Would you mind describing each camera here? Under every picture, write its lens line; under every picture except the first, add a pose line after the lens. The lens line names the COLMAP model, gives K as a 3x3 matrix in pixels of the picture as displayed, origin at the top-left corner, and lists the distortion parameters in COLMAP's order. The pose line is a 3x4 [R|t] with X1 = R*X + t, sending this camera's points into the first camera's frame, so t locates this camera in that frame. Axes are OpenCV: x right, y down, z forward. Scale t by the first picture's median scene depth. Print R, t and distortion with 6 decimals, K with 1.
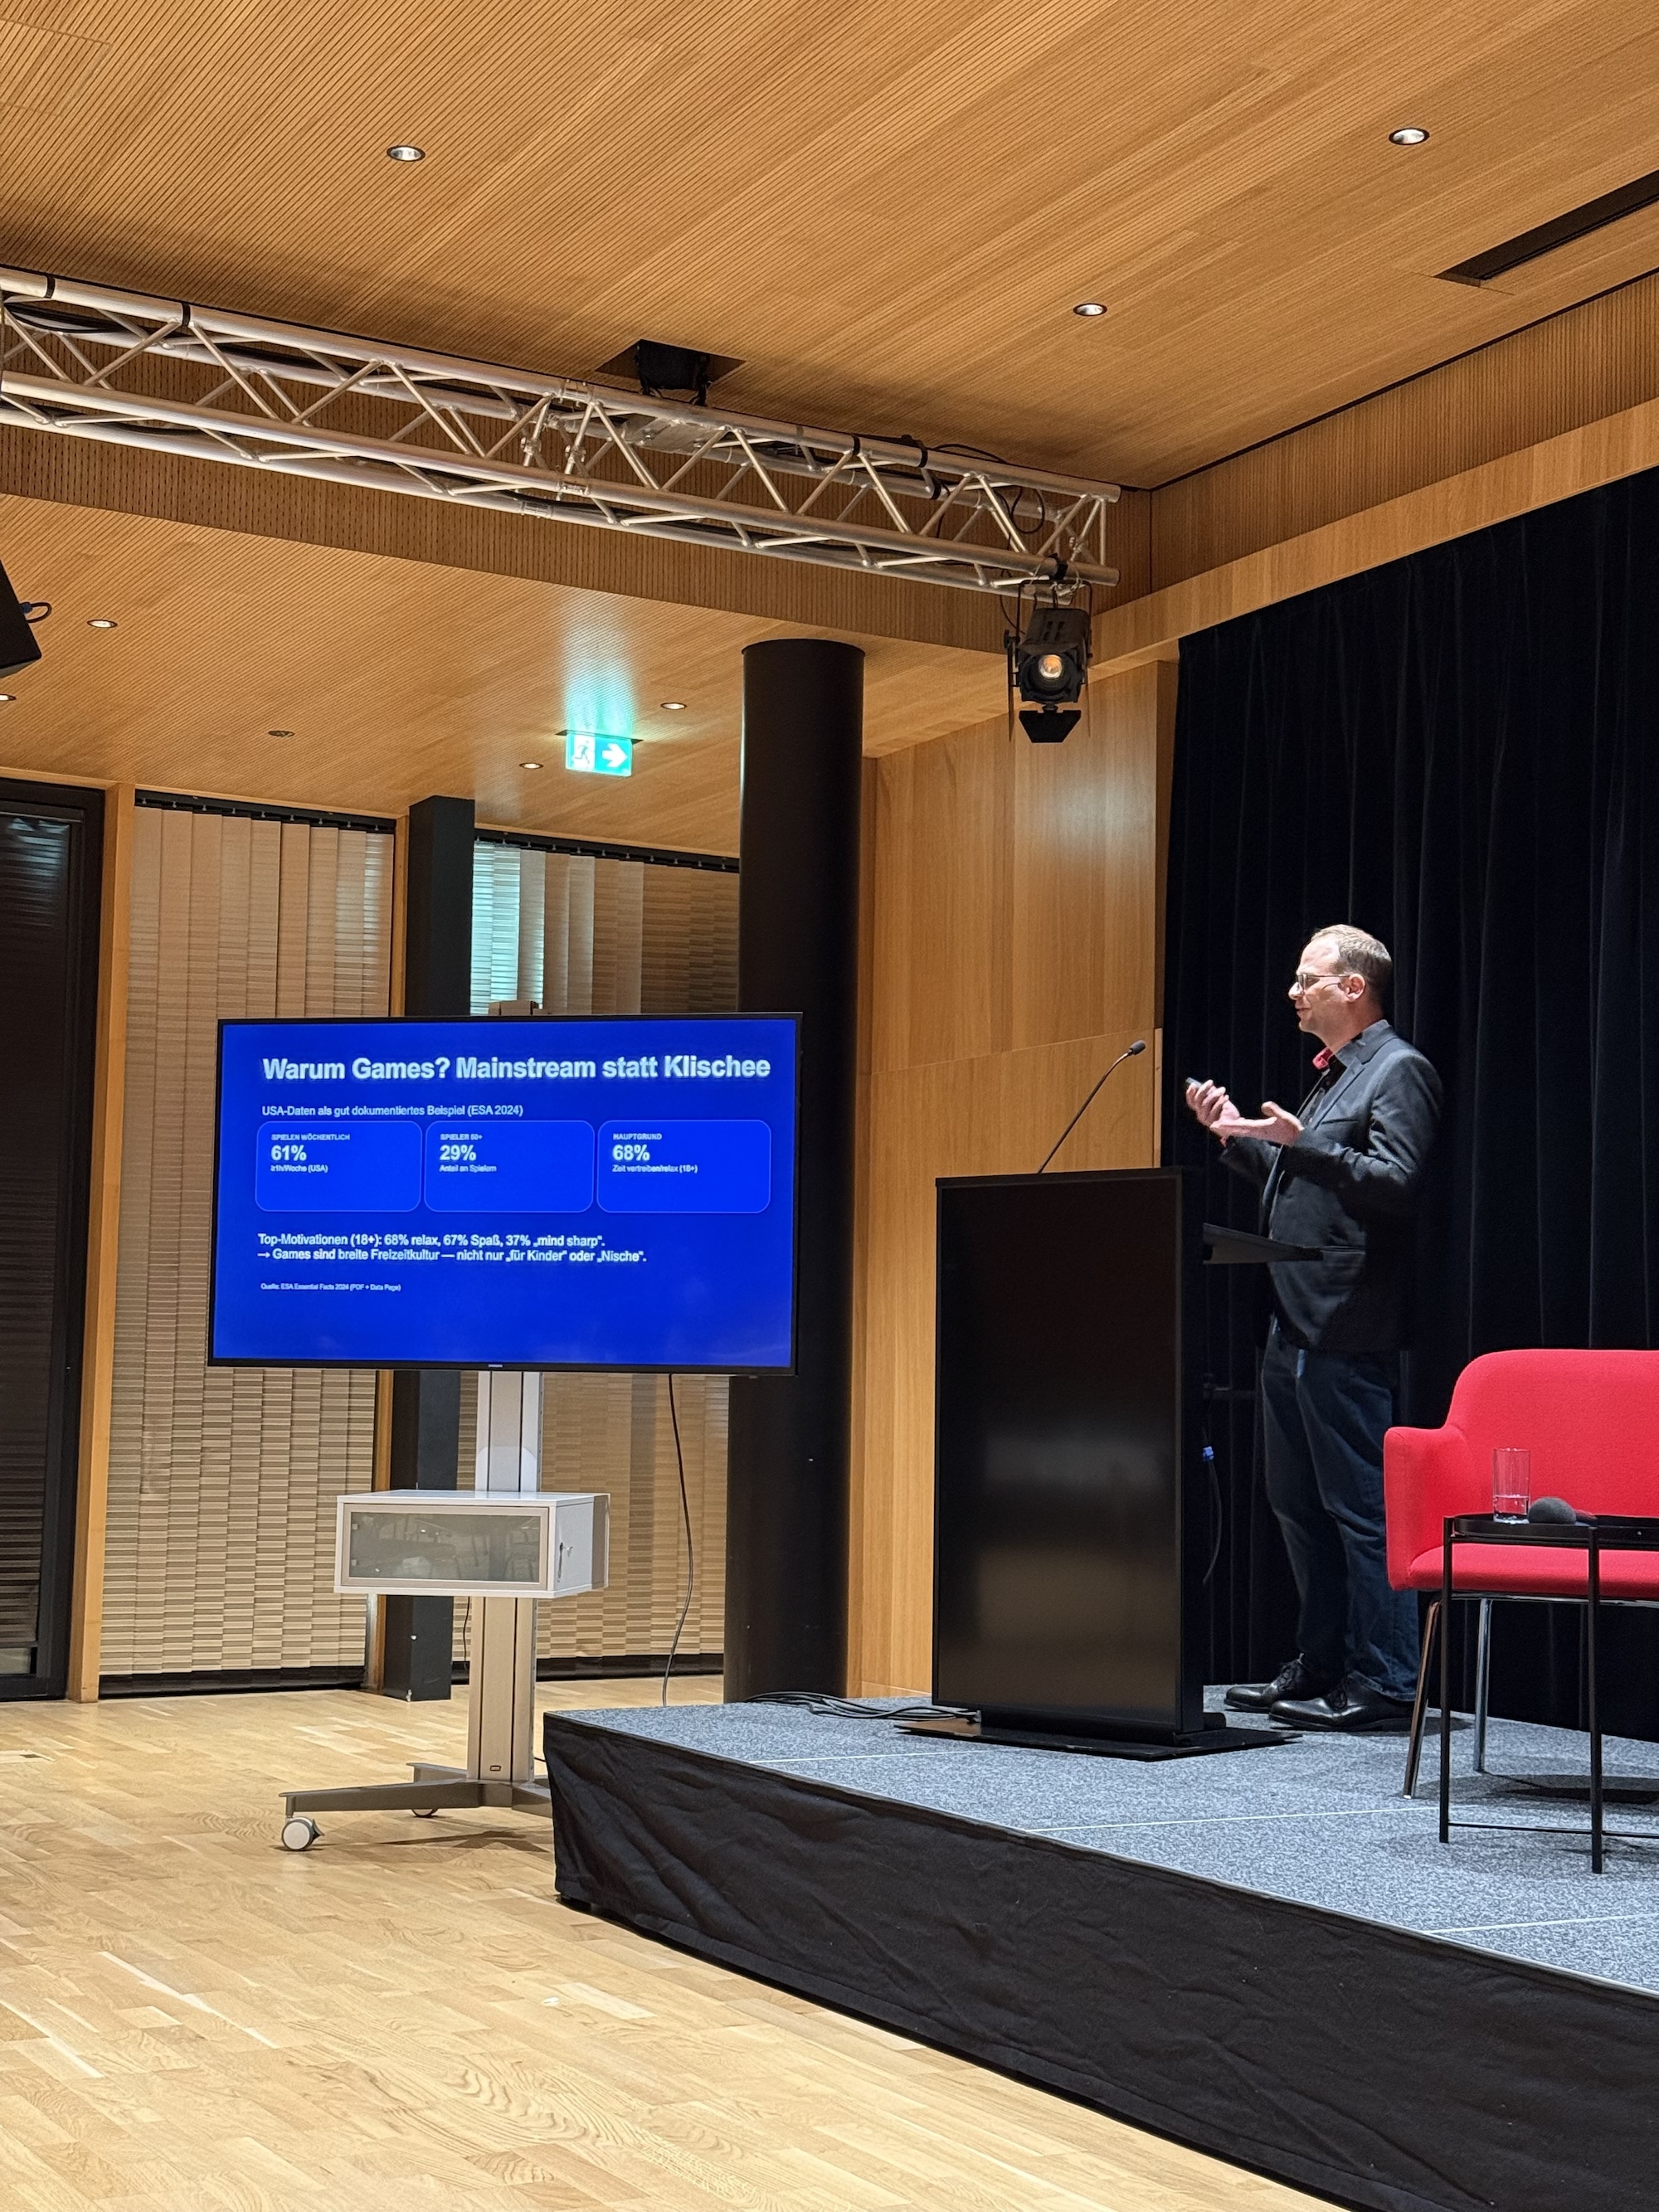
lens RADIAL K [[3065.8, 0, 829.5], [0, 3065.8, 1106.0], [0, 0, 1]] dist [0.143109, 0.019714]
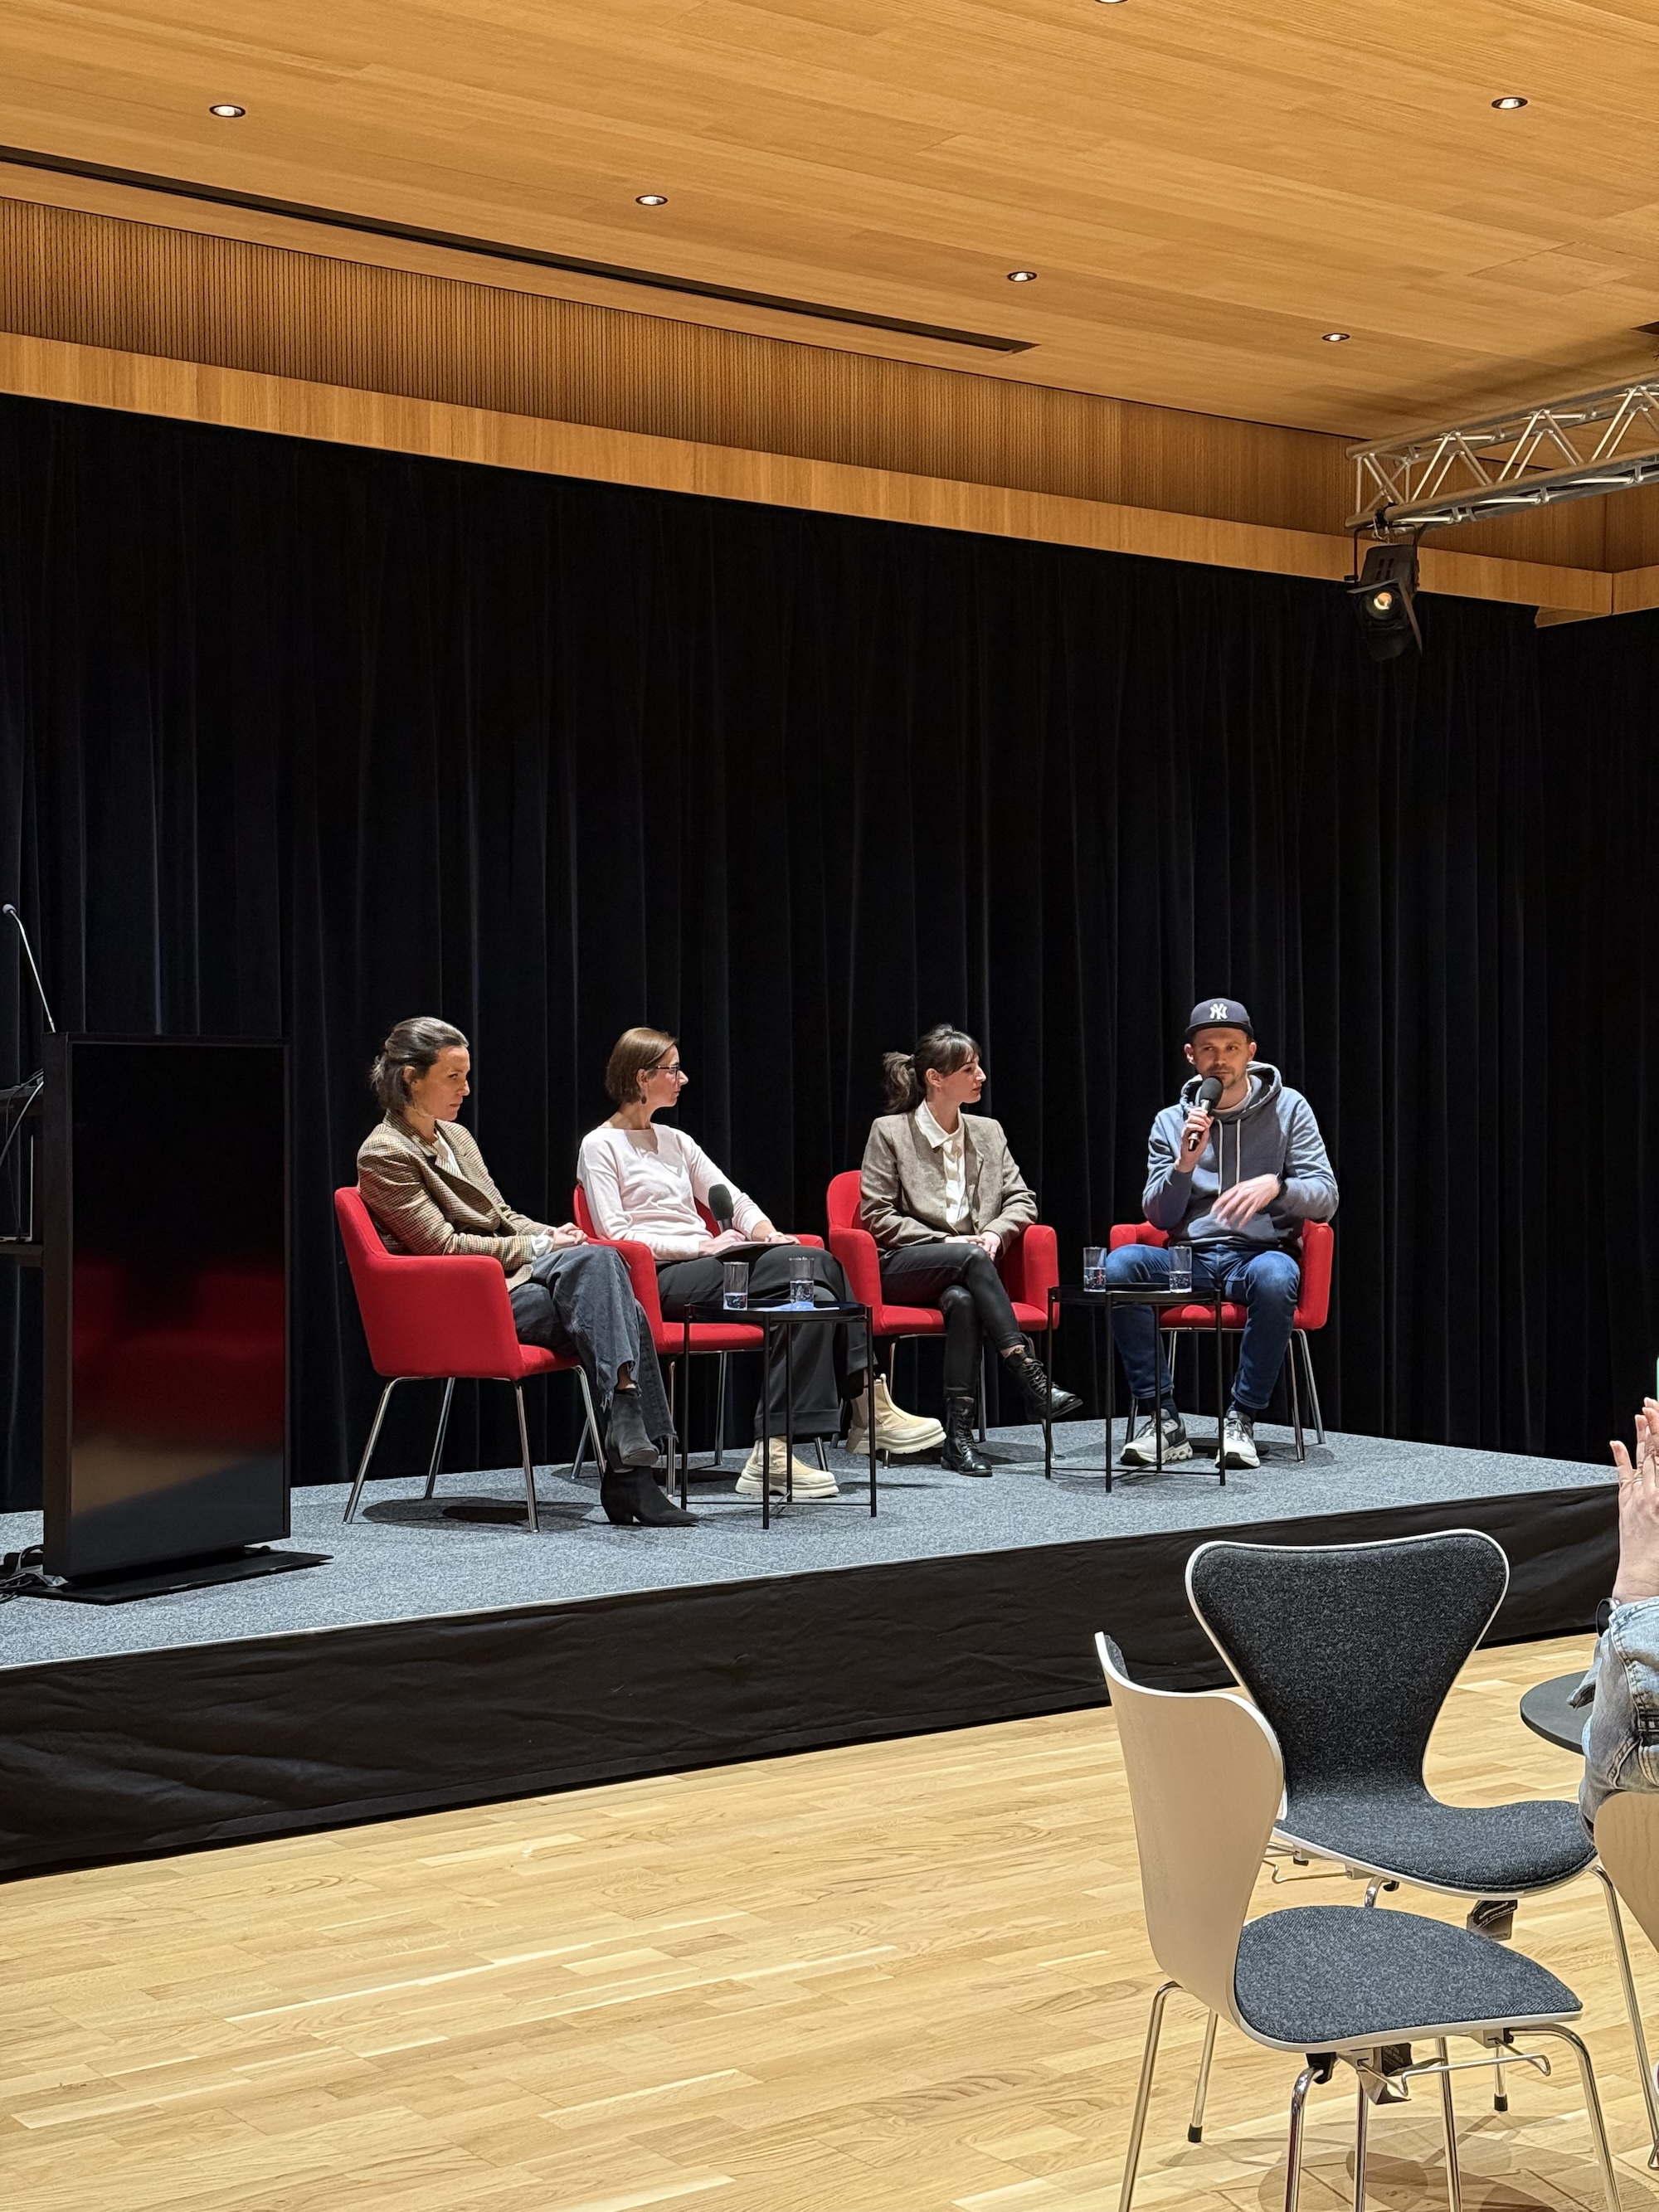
lens RADIAL K [[3065.8, 0, 829.5], [0, 3065.8, 1106.0], [0, 0, 1]] dist [0.143109, 0.019714]
pose [[-0.125612, -0.029043, 0.991654, -1.064125], [-0.098676, 0.994980, 0.016642, 0.009615], [-0.987160, -0.095762, -0.127848, 1.001530]]
